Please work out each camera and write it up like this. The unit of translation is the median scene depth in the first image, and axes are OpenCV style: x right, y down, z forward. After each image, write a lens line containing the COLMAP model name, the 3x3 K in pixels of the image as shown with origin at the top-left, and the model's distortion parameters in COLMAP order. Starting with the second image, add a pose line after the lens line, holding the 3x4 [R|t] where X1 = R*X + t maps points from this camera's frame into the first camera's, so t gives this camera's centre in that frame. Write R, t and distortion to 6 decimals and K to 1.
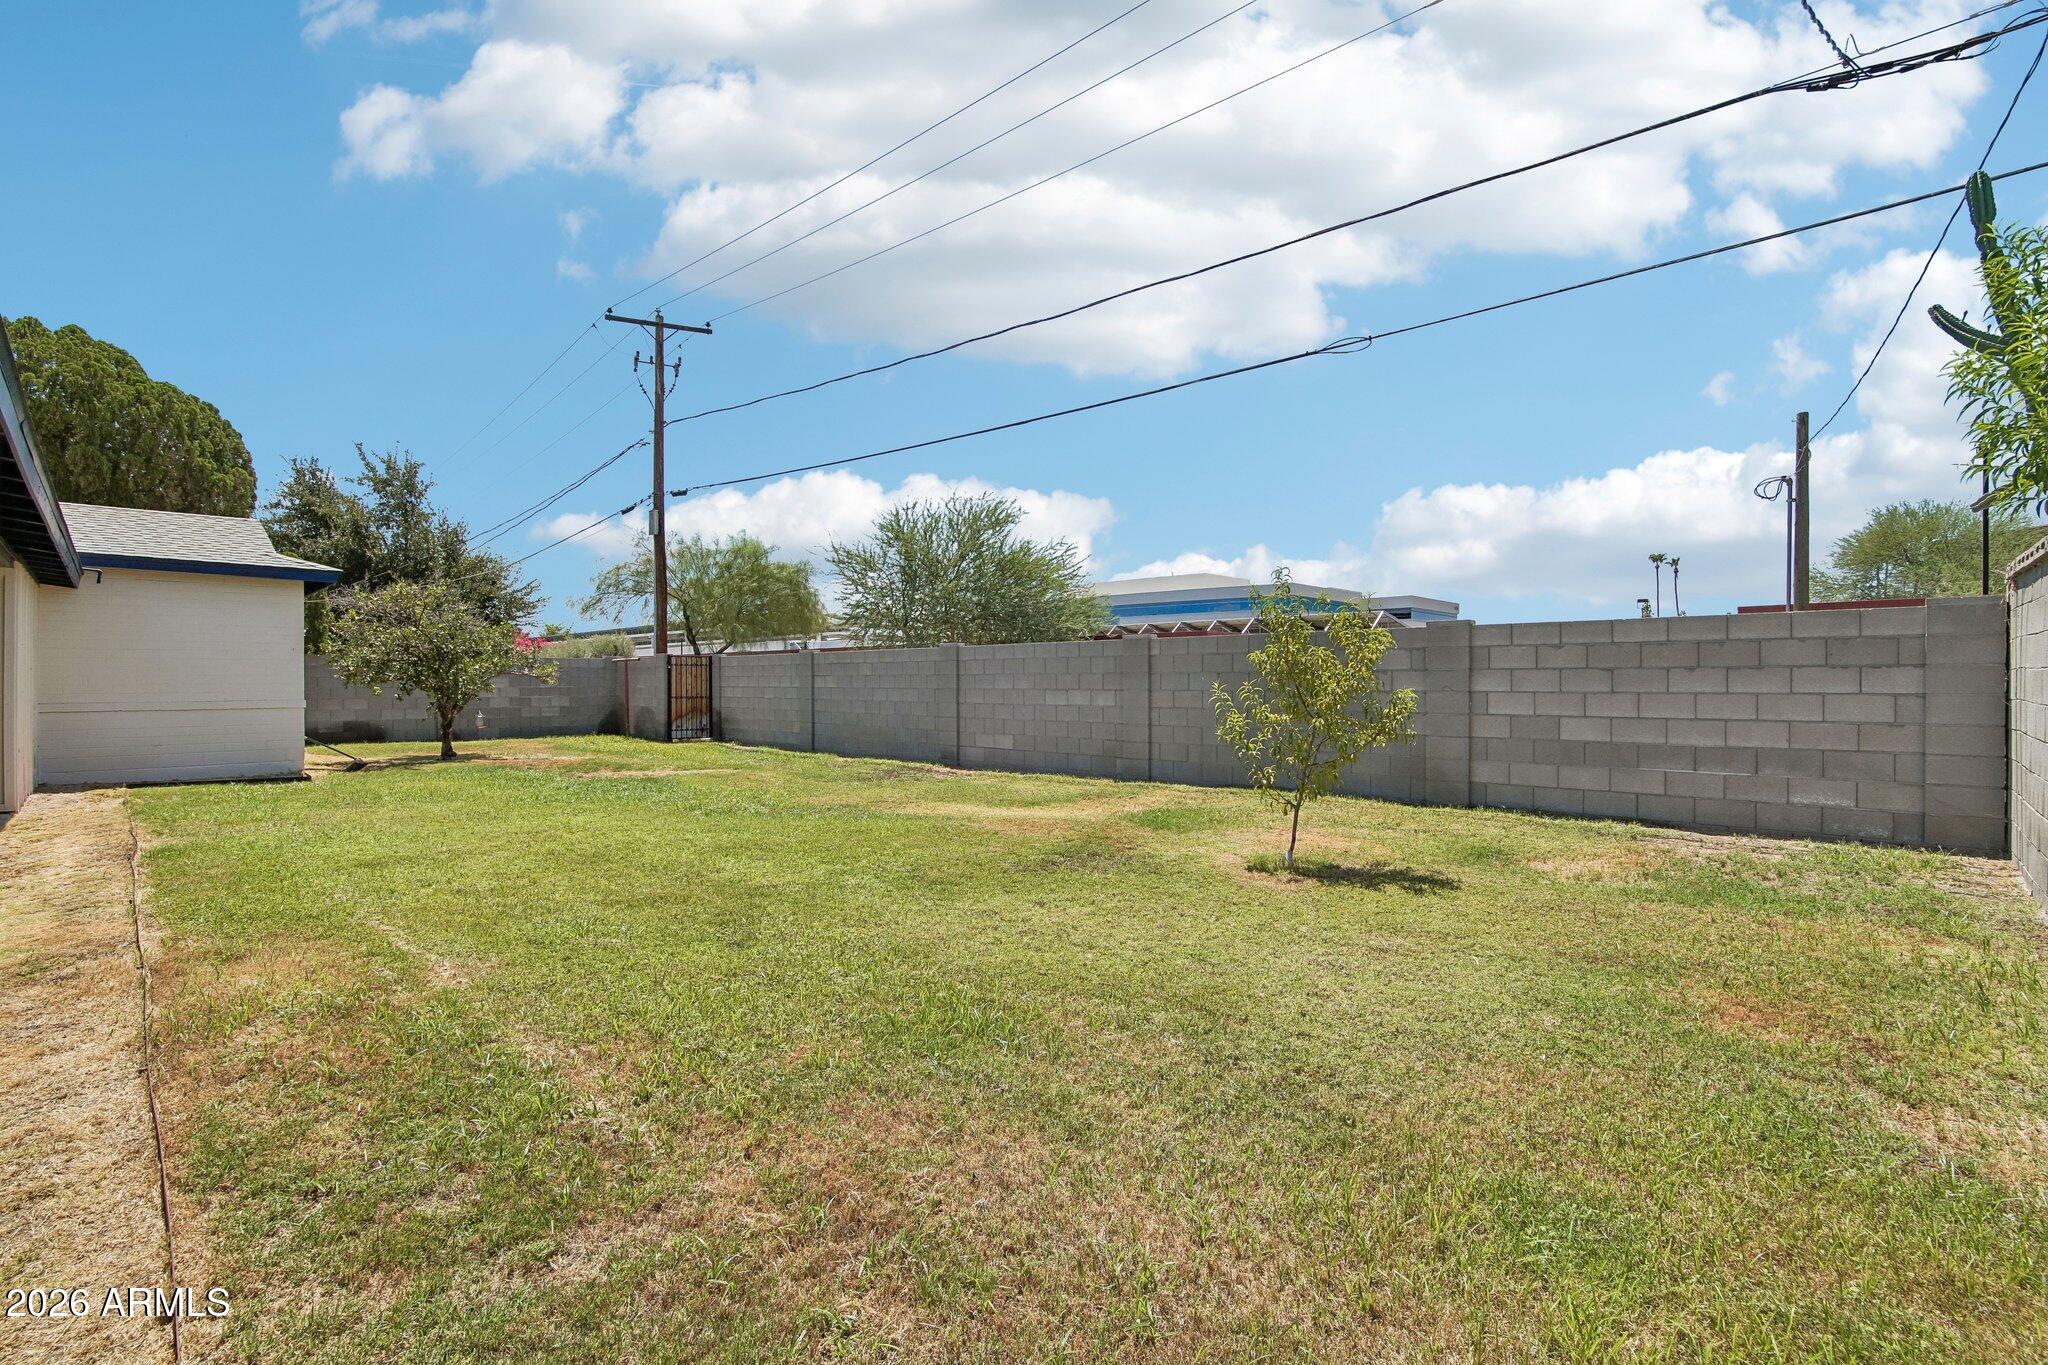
lens RADIAL K [[953.3, 0, 1017.0], [0, 953.3, 684.7], [0, 0, 1]] dist [-0.001831, -0.000110]
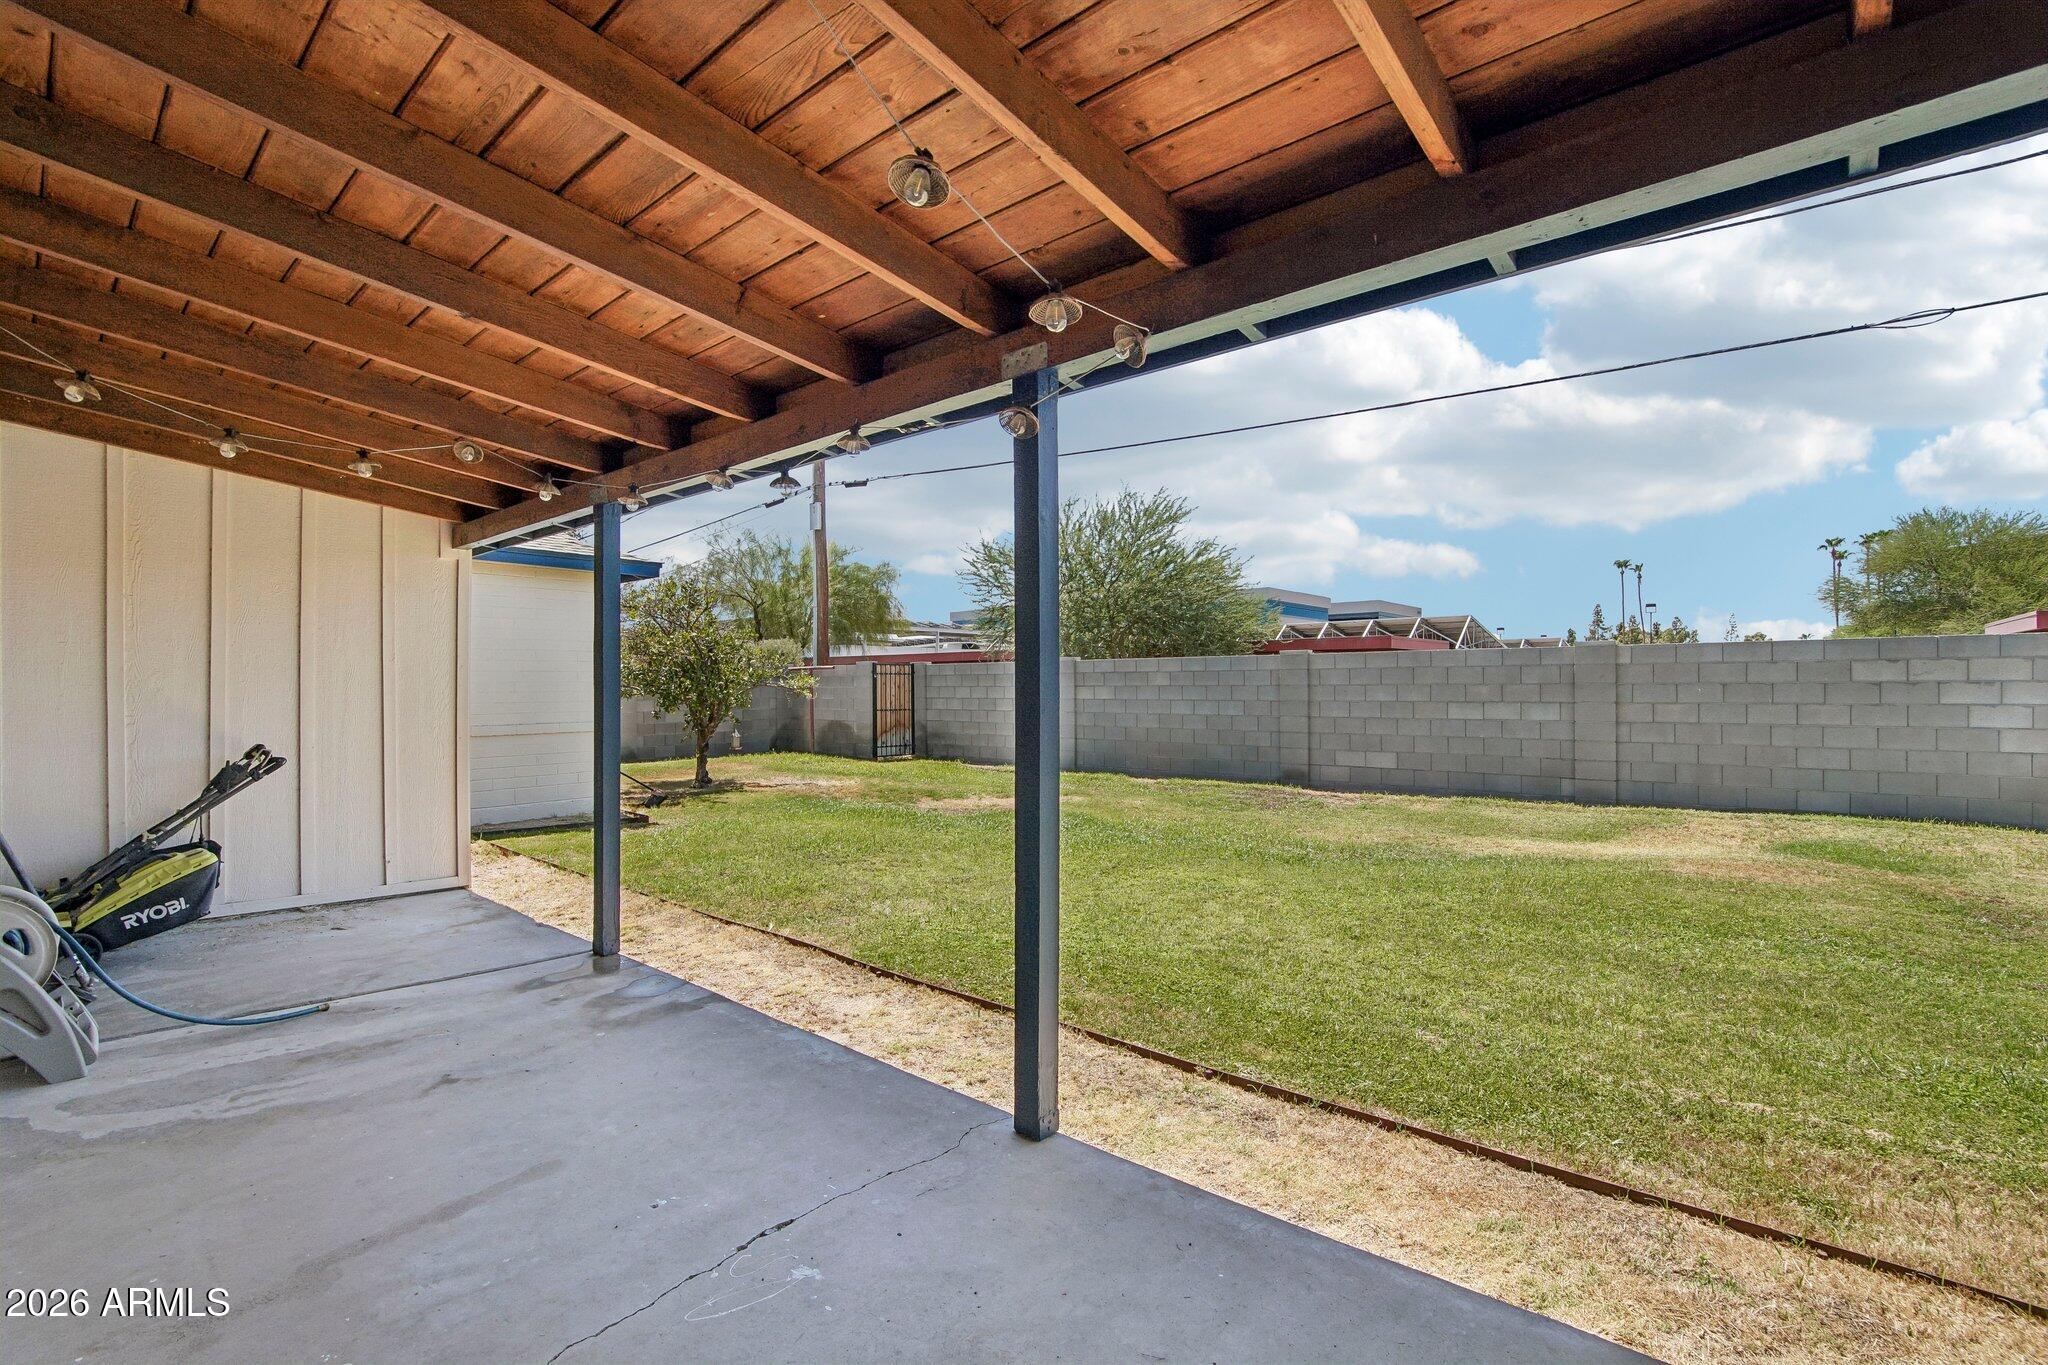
lens RADIAL K [[953.3, 0, 1017.0], [0, 953.3, 684.7], [0, 0, 1]] dist [-0.001831, -0.000110]
pose [[0.997142, -0.004751, 0.075396, -0.370629], [0.005055, 0.999980, -0.003847, -0.008079], [-0.075376, 0.004217, 0.997146, 0.117661]]
